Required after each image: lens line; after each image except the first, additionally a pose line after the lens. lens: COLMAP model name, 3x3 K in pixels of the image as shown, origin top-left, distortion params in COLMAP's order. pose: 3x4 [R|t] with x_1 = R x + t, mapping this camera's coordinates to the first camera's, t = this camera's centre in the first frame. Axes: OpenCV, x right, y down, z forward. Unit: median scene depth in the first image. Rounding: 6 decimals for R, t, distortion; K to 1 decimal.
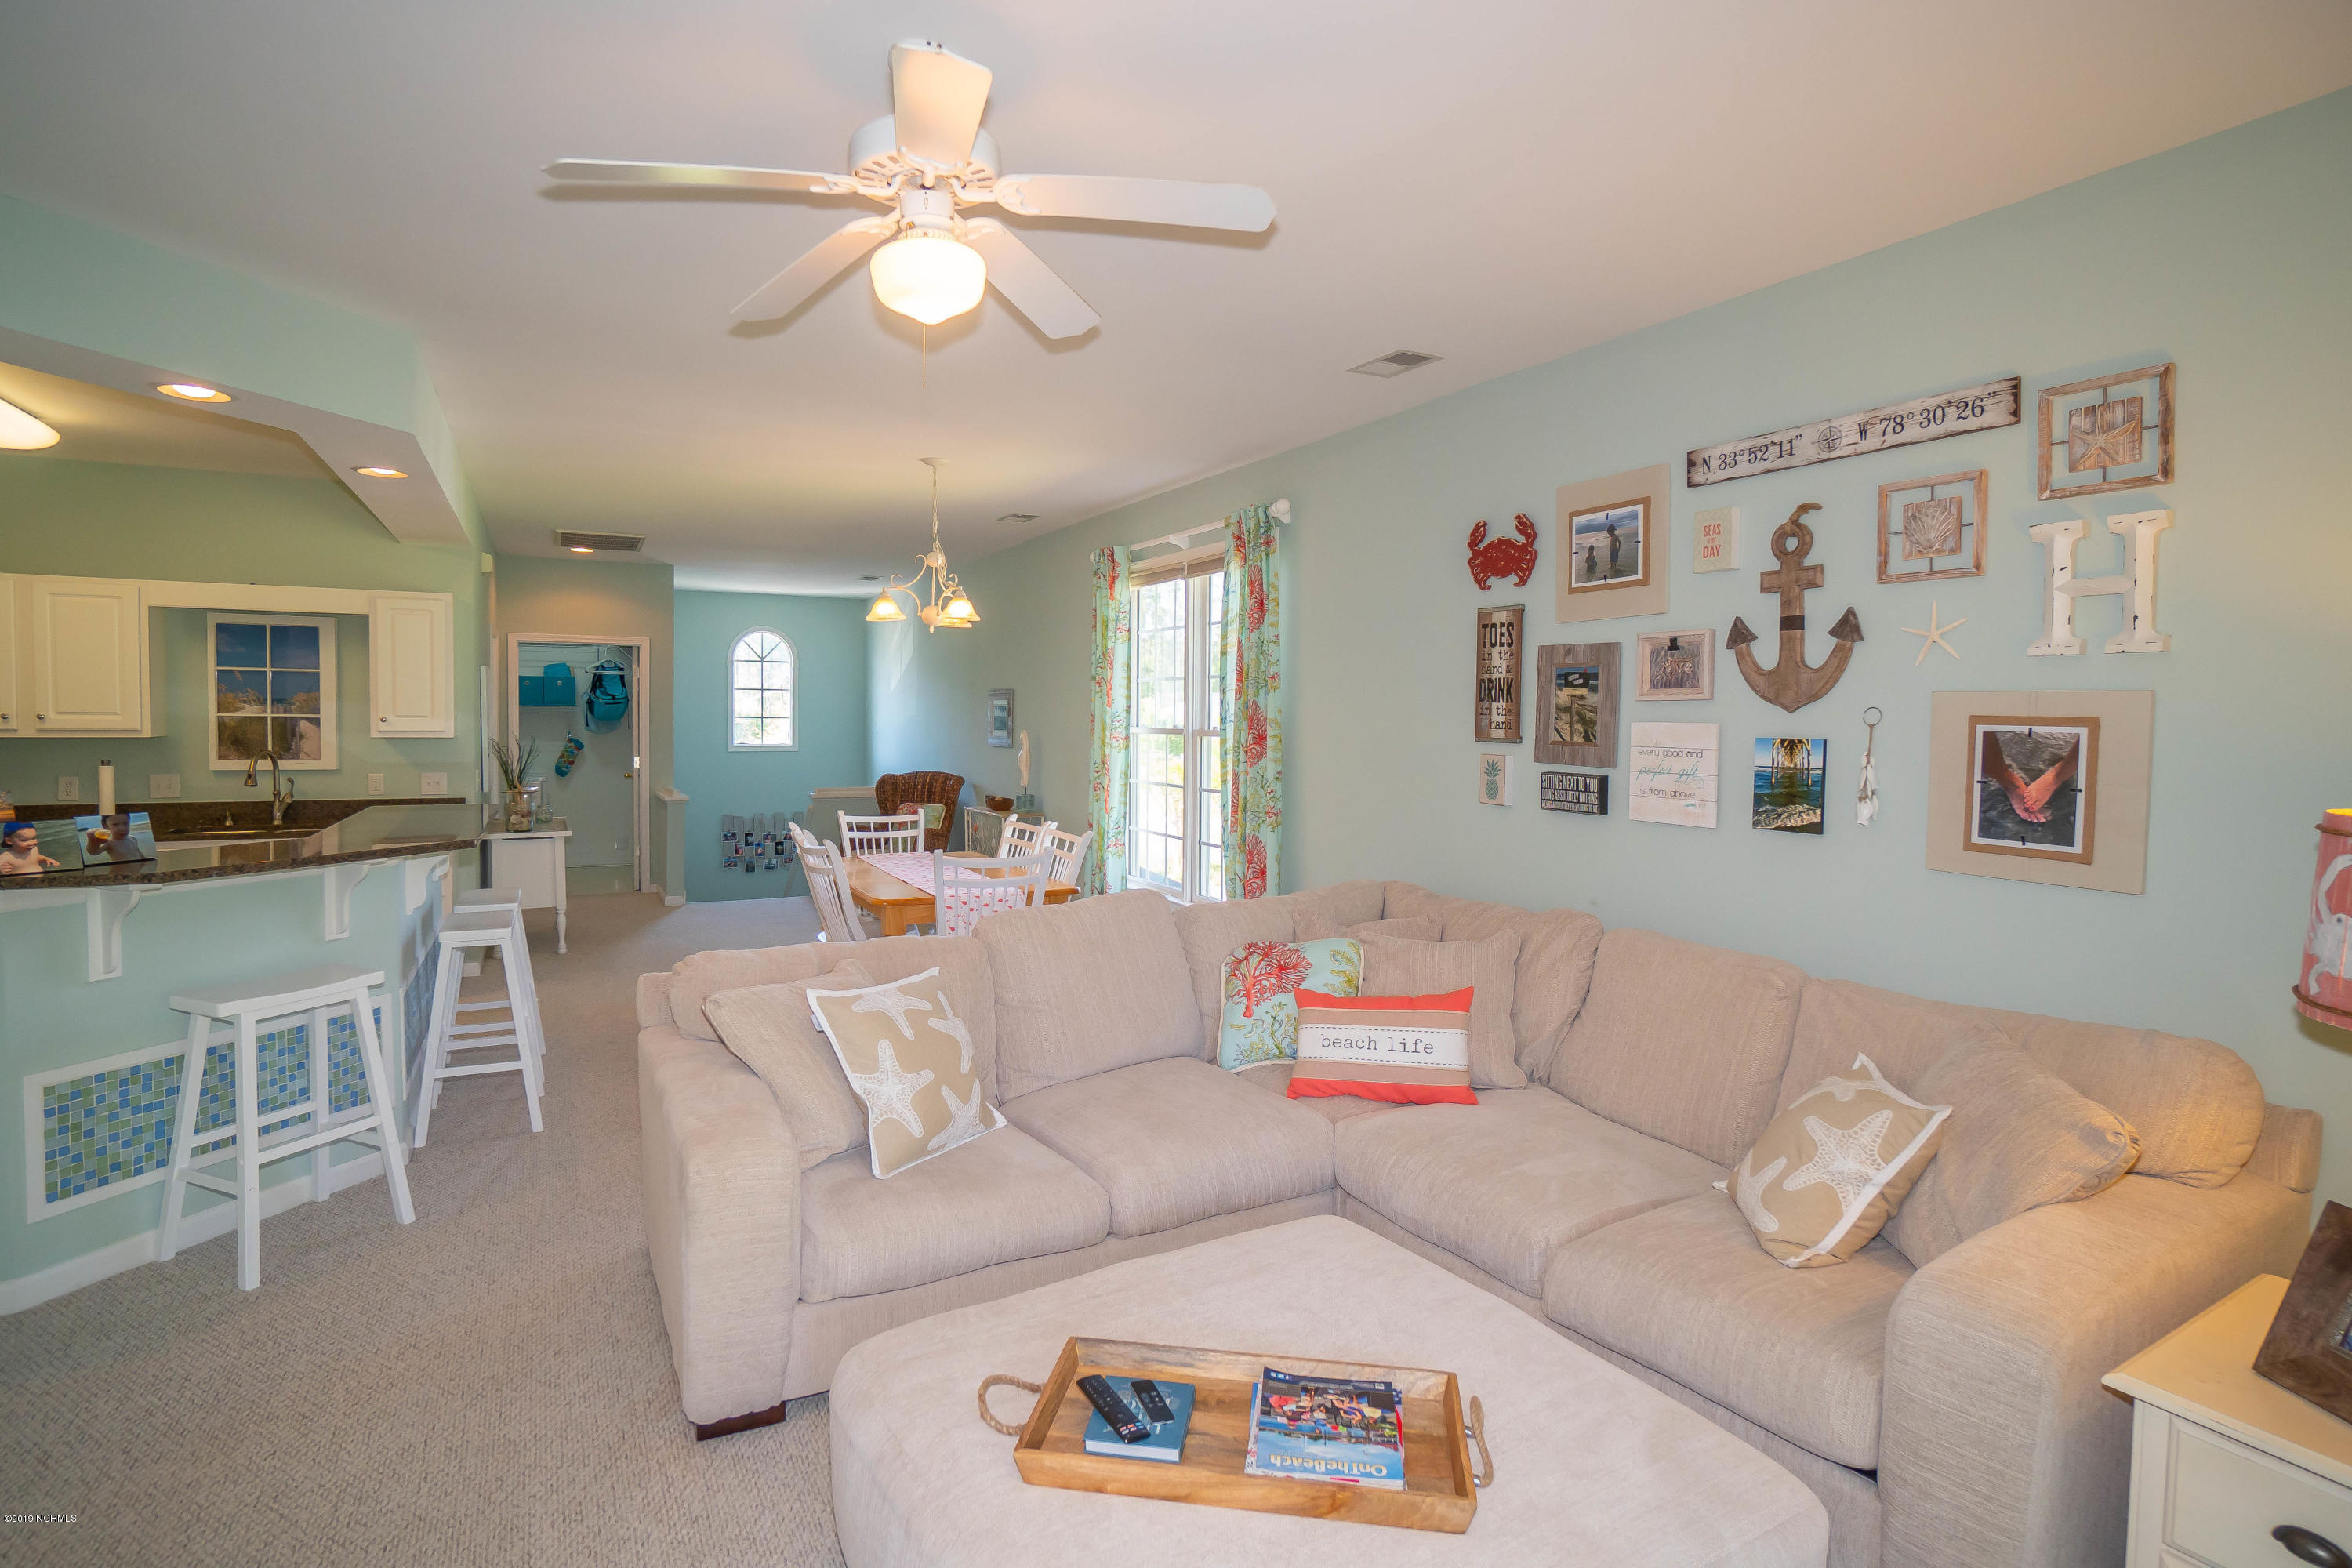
lens RADIAL K [[1183.4, 0, 1188.5], [0, 1183.4, 751.0], [0, 0, 1]] dist [-0.056495, 0.021096]
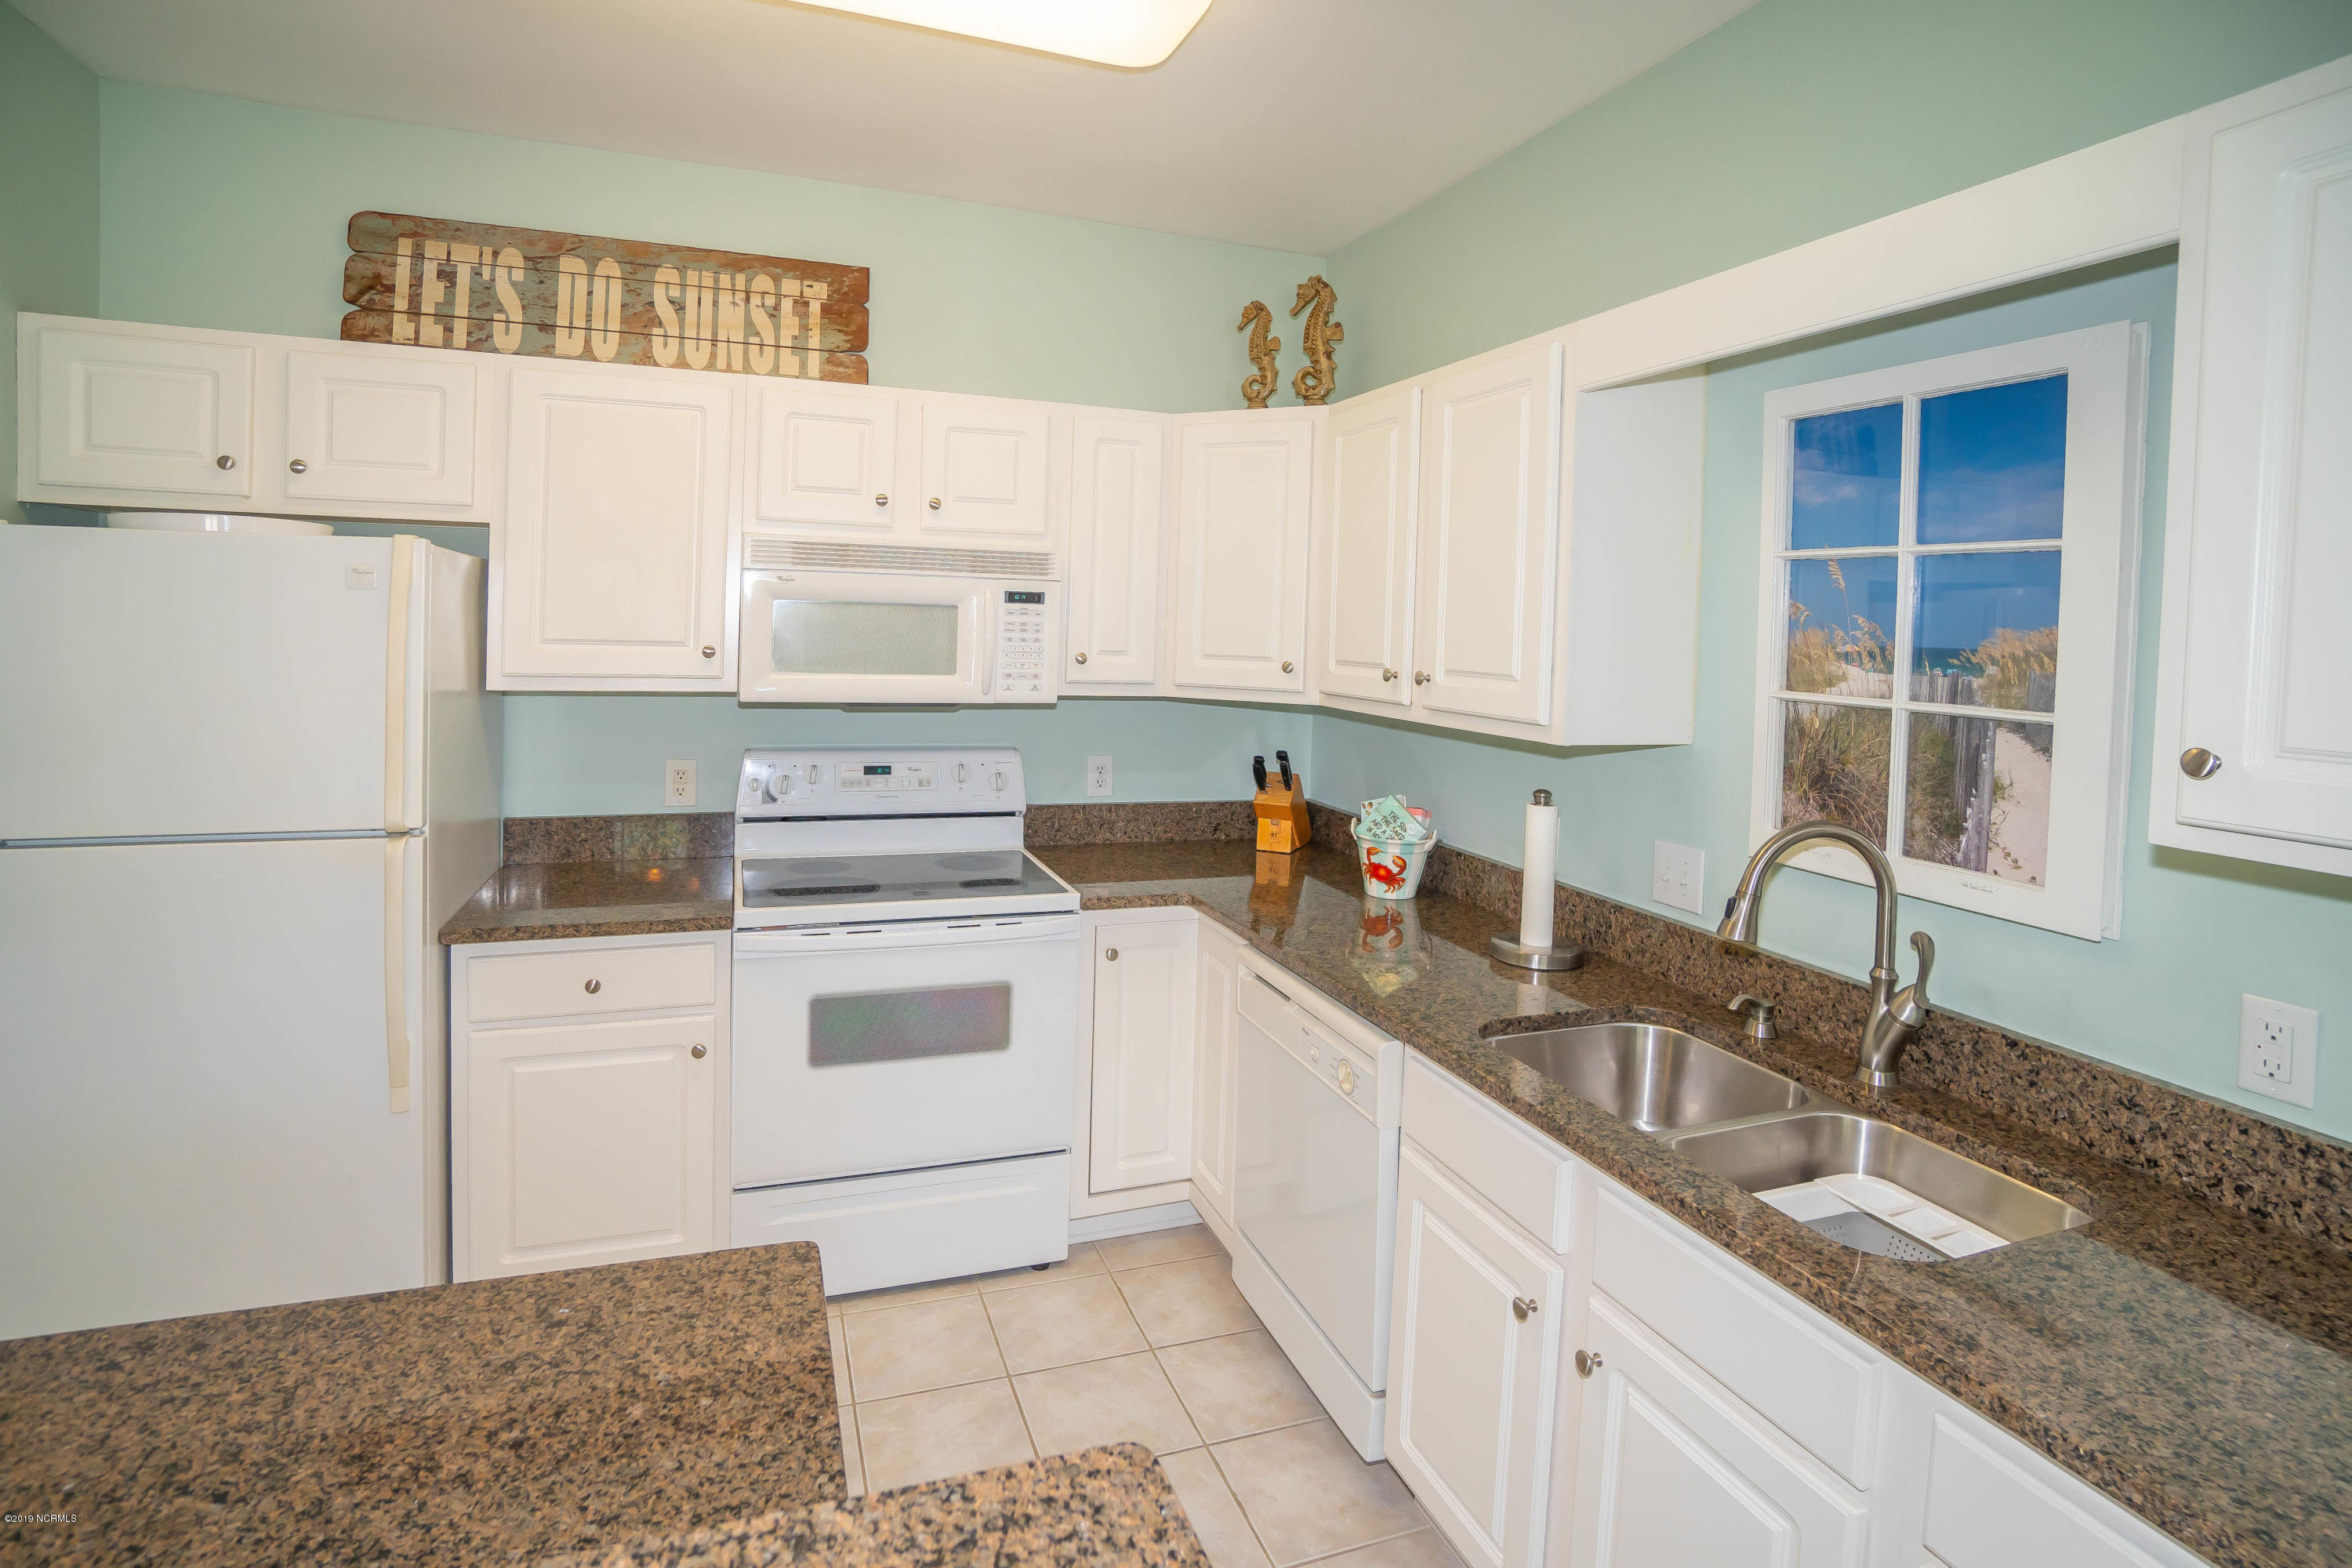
lens RADIAL K [[1183.4, 0, 1184.3], [0, 1183.4, 615.7], [0, 0, 1]] dist [-0.056495, 0.021096]
pose [[-0.155182, -0.008902, -0.987846, -0.795879], [-0.054782, 0.998498, -0.000392, -0.073451], [0.986366, 0.054056, -0.155437, 1.446181]]
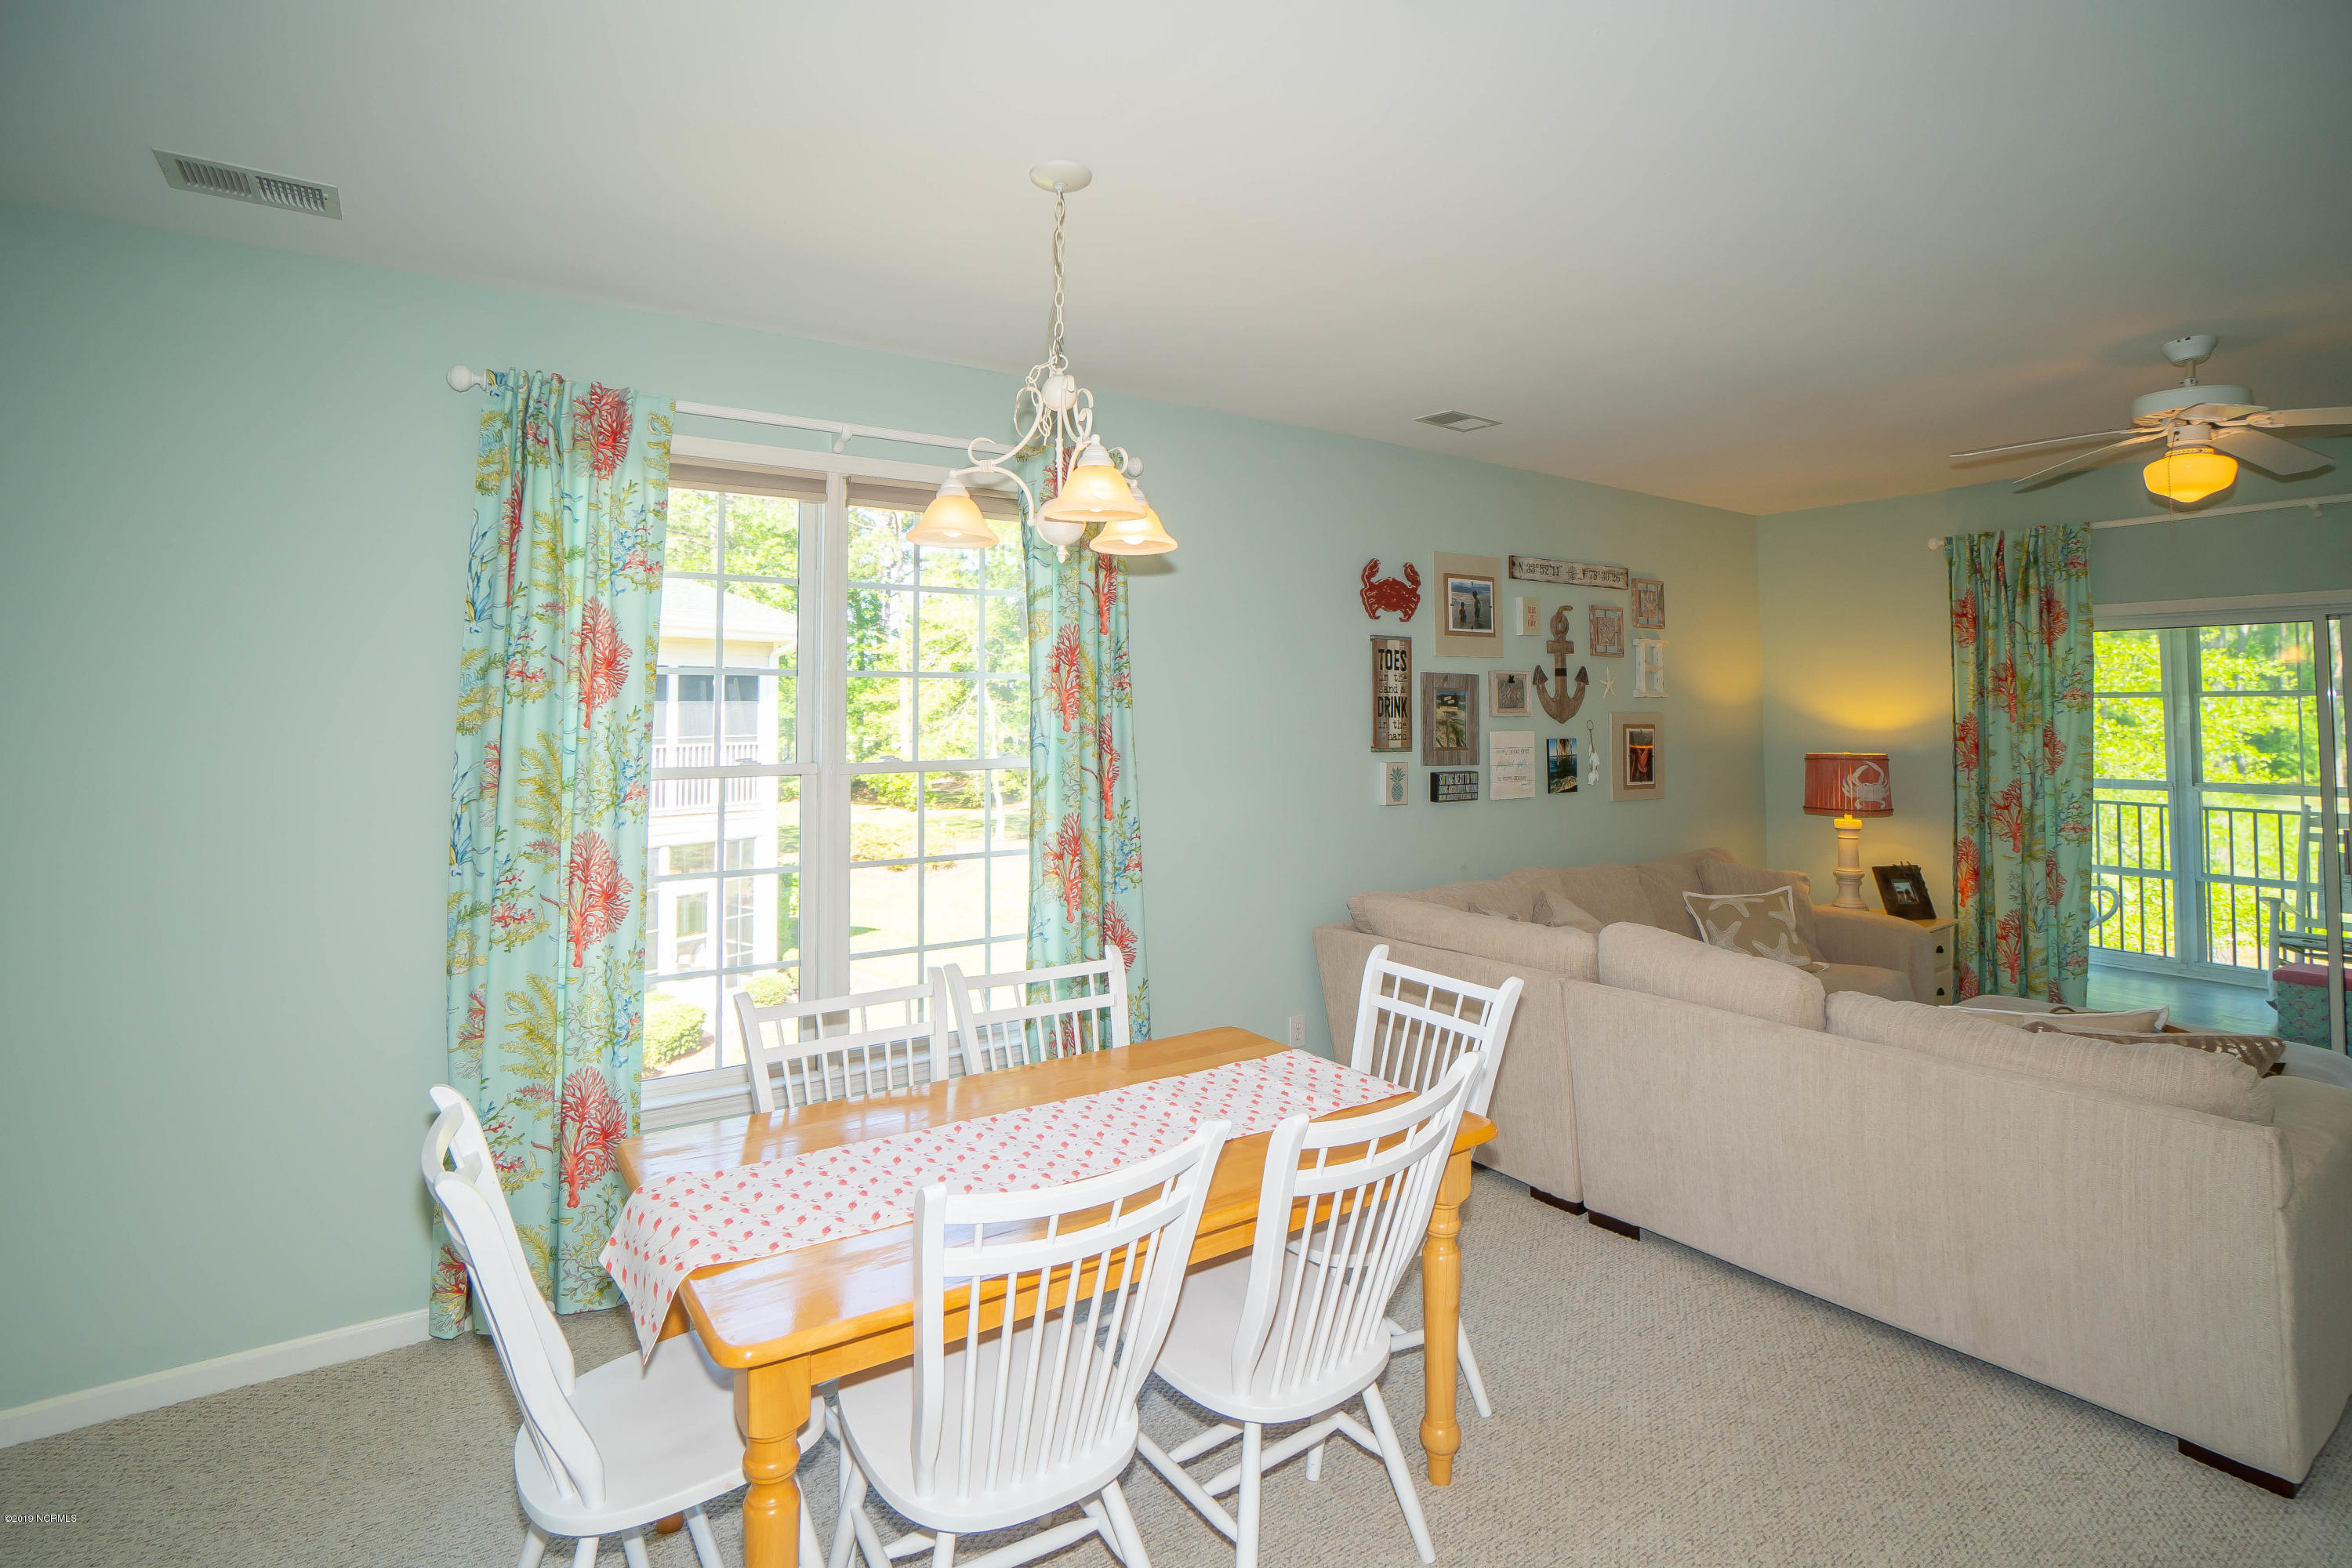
lens RADIAL K [[1183.4, 0, 1136.8], [0, 1183.4, 643.6], [0, 0, 1]] dist [-0.056495, 0.021096]
pose [[-0.099643, 0.039932, 0.994222, -1.029796], [0.022280, 0.999033, -0.037893, -0.088840], [-0.994774, 0.018375, -0.100436, 1.603257]]
